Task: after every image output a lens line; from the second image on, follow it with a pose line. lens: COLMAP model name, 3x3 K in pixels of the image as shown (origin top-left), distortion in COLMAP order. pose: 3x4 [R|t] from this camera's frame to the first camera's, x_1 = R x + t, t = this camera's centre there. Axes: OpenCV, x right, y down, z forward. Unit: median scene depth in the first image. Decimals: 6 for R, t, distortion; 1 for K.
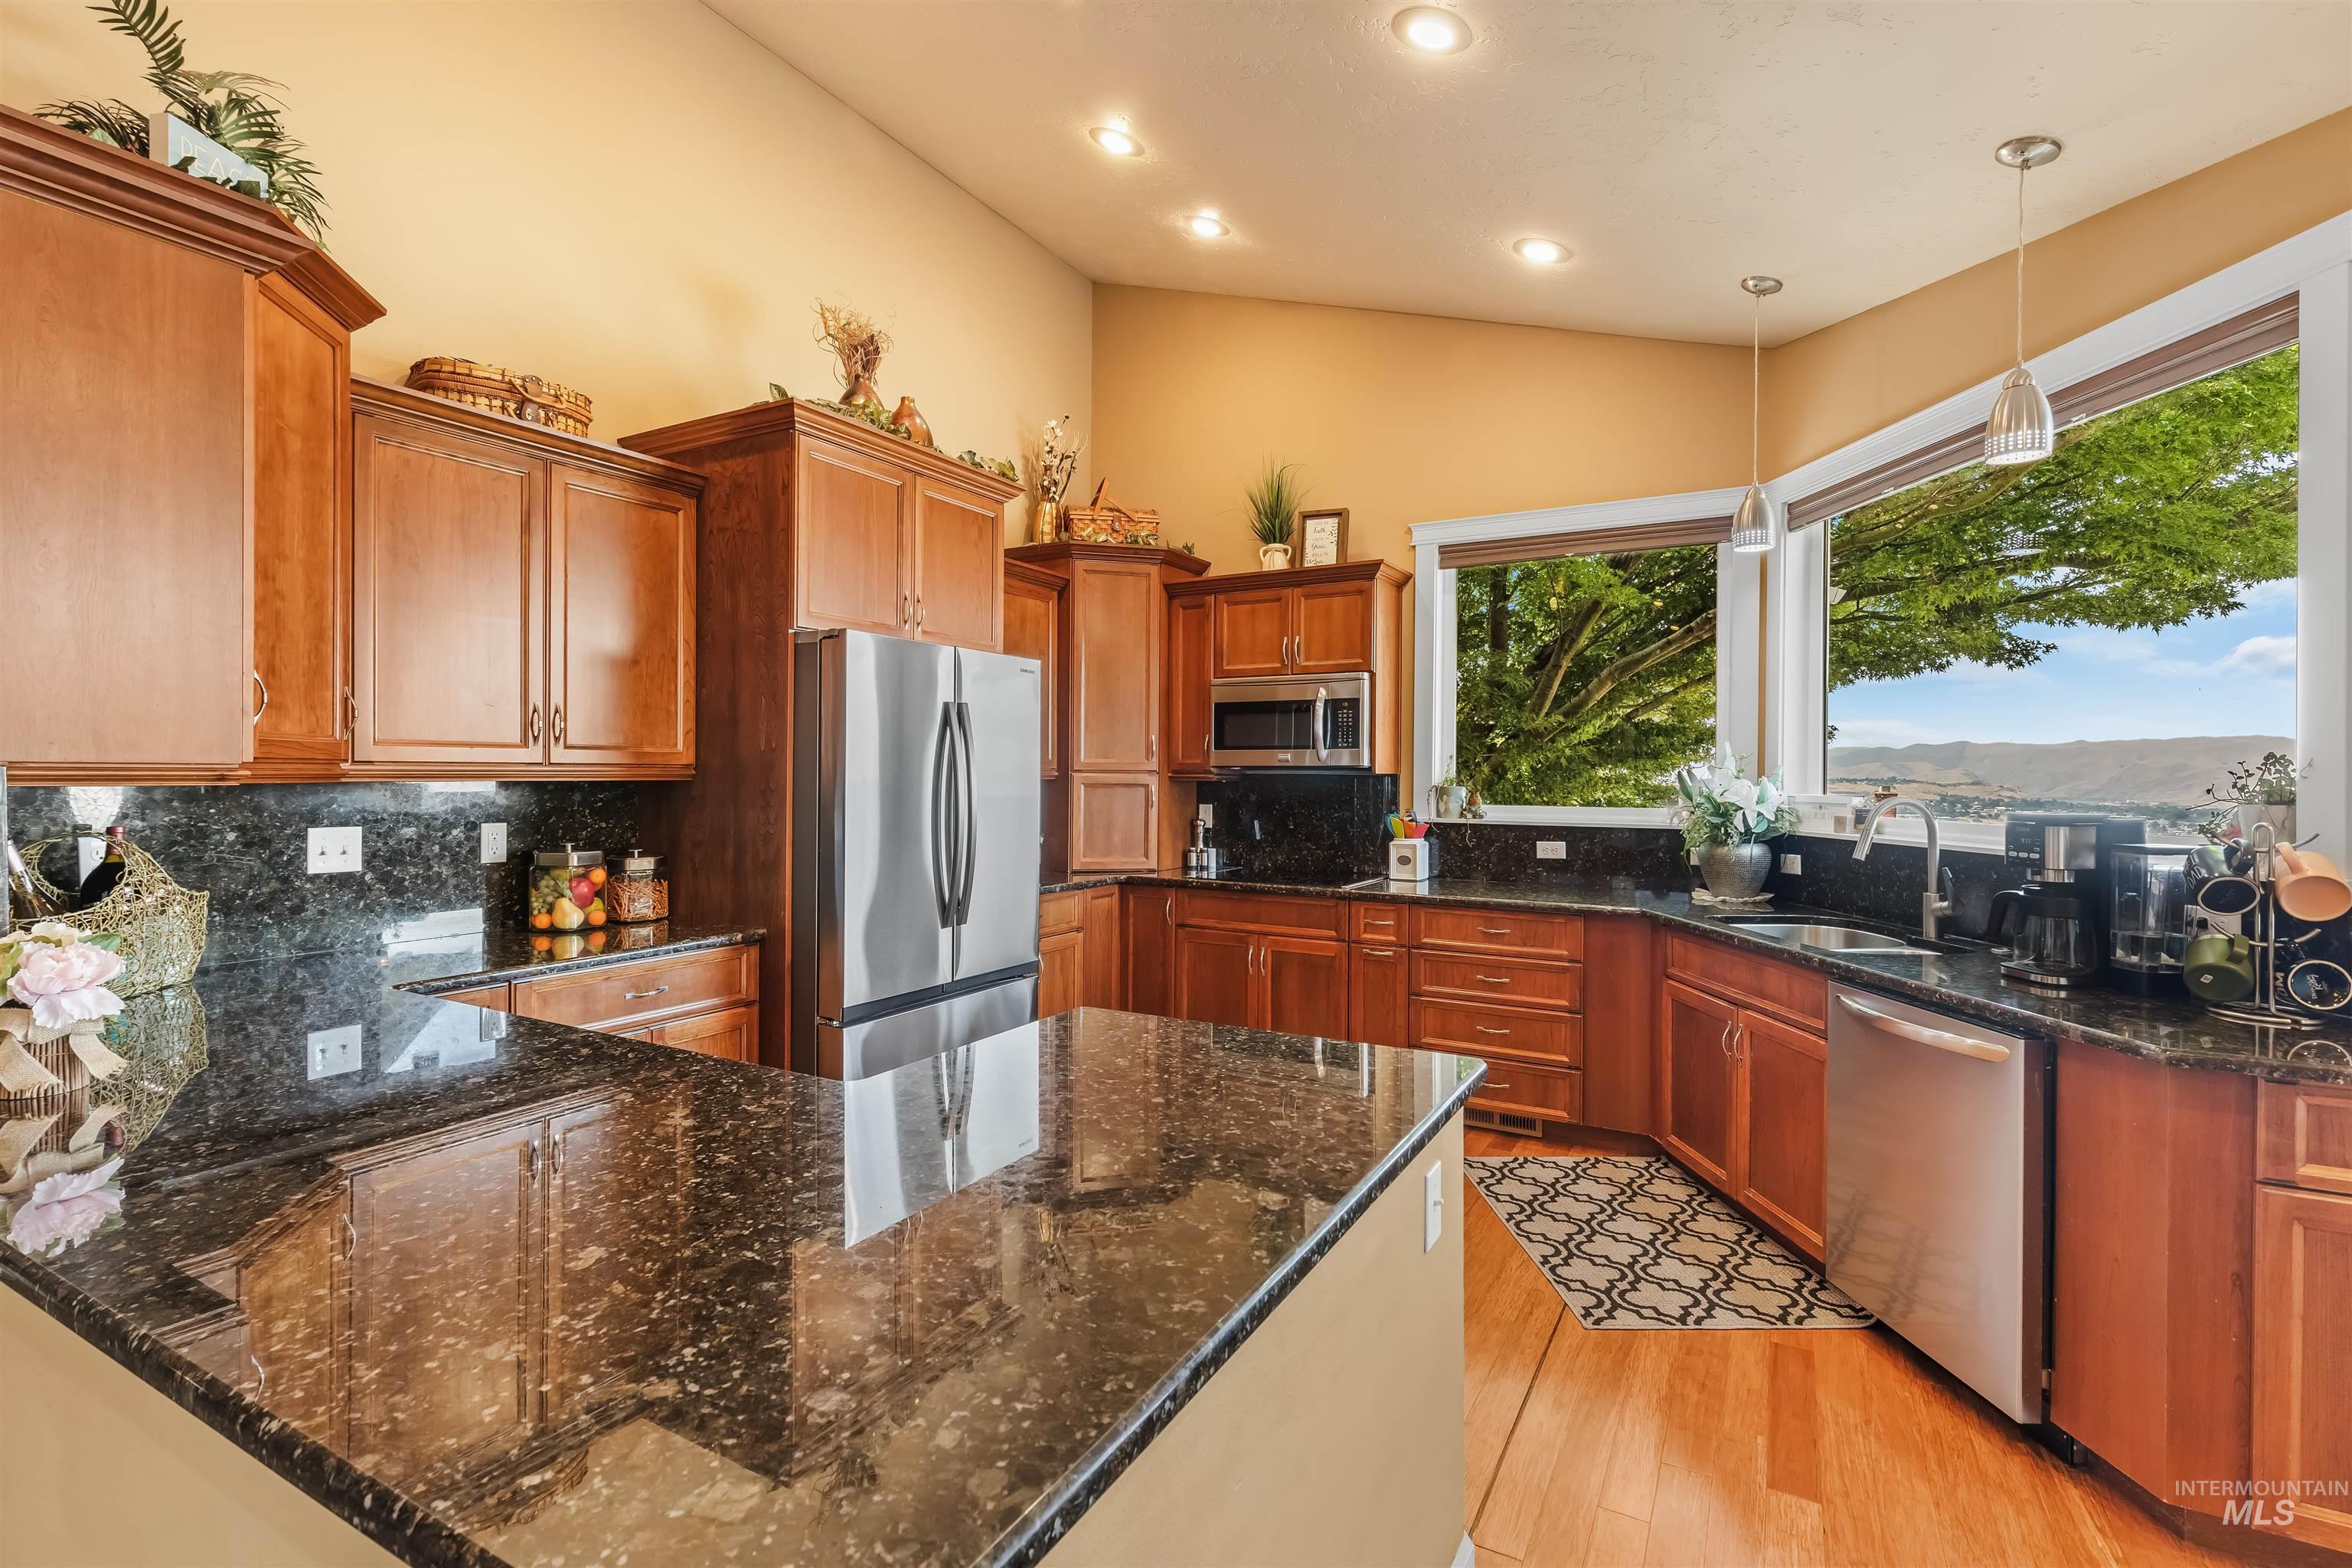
lens RADIAL K [[1051.9, 0, 1184.1], [0, 1051.9, 771.6], [0, 0, 1]] dist [-0.000564, 0.000042]
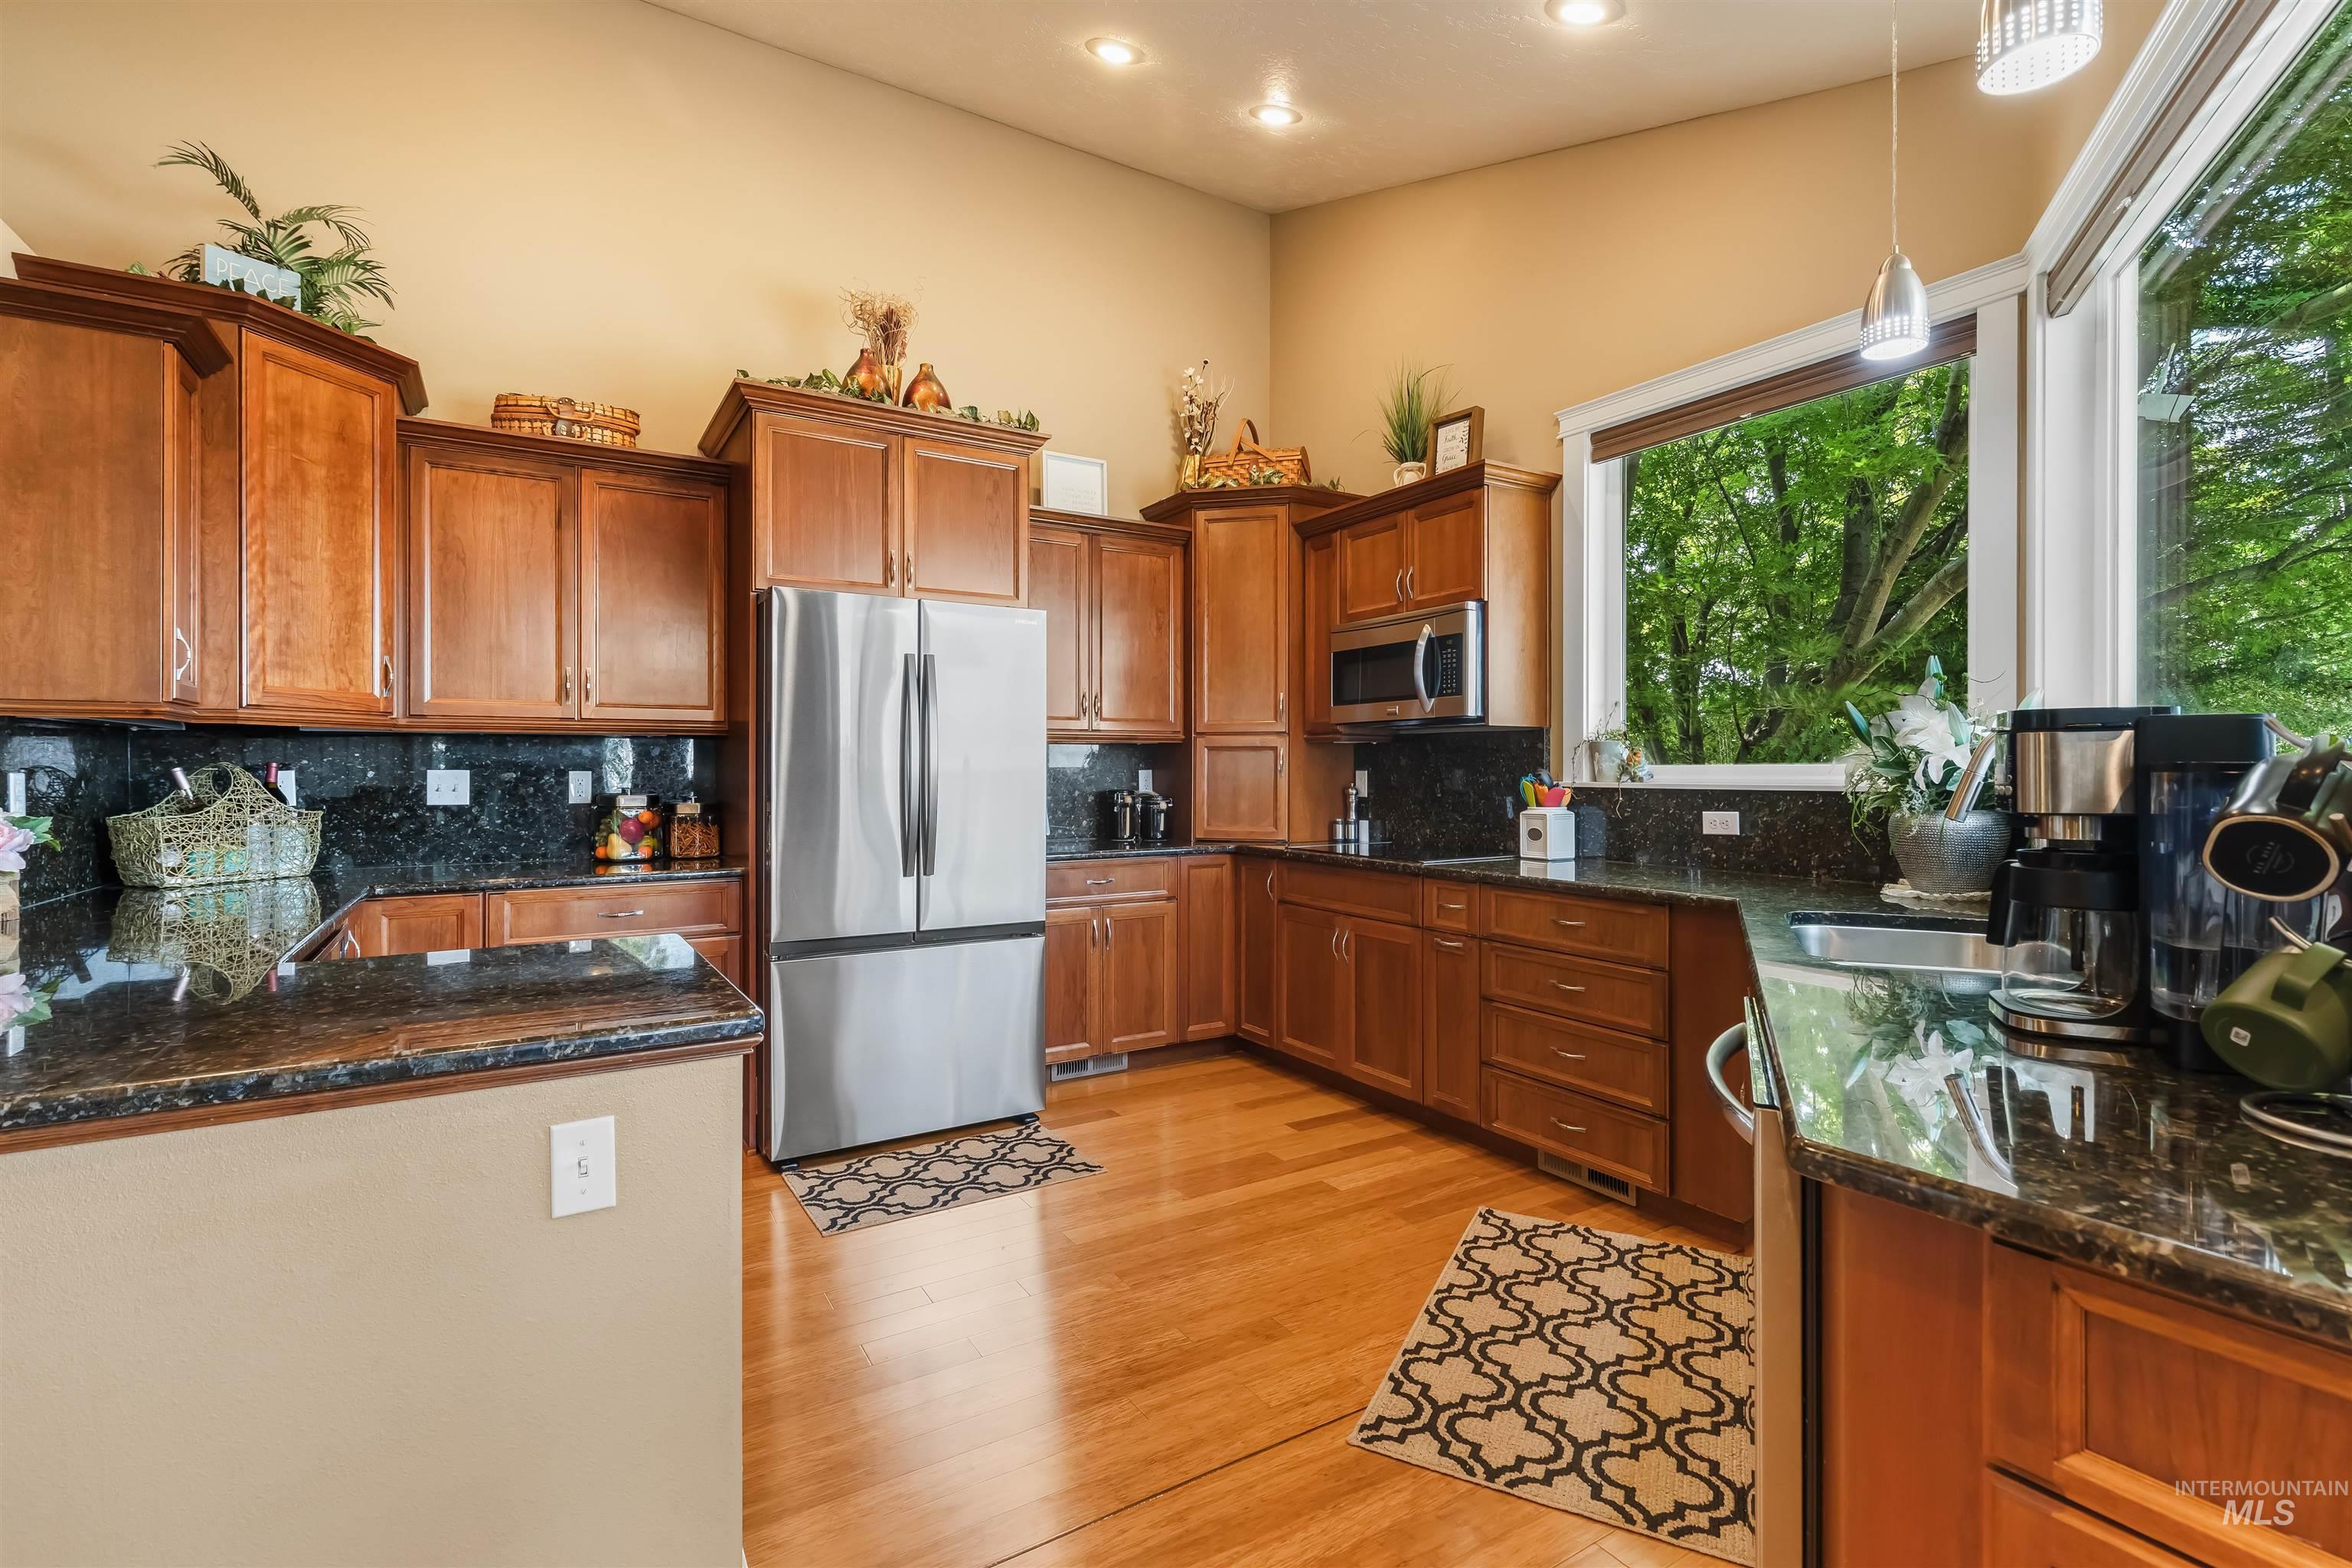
lens RADIAL K [[1062.4, 0, 1175.4], [0, 1062.4, 764.0], [0, 0, 1]] dist [-0.001512, 0.000093]
pose [[0.877577, -0.008330, -0.479363, 0.365409], [0.006022, 0.999962, -0.006353, 0.035628], [0.479397, 0.002689, 0.877594, 0.168926]]
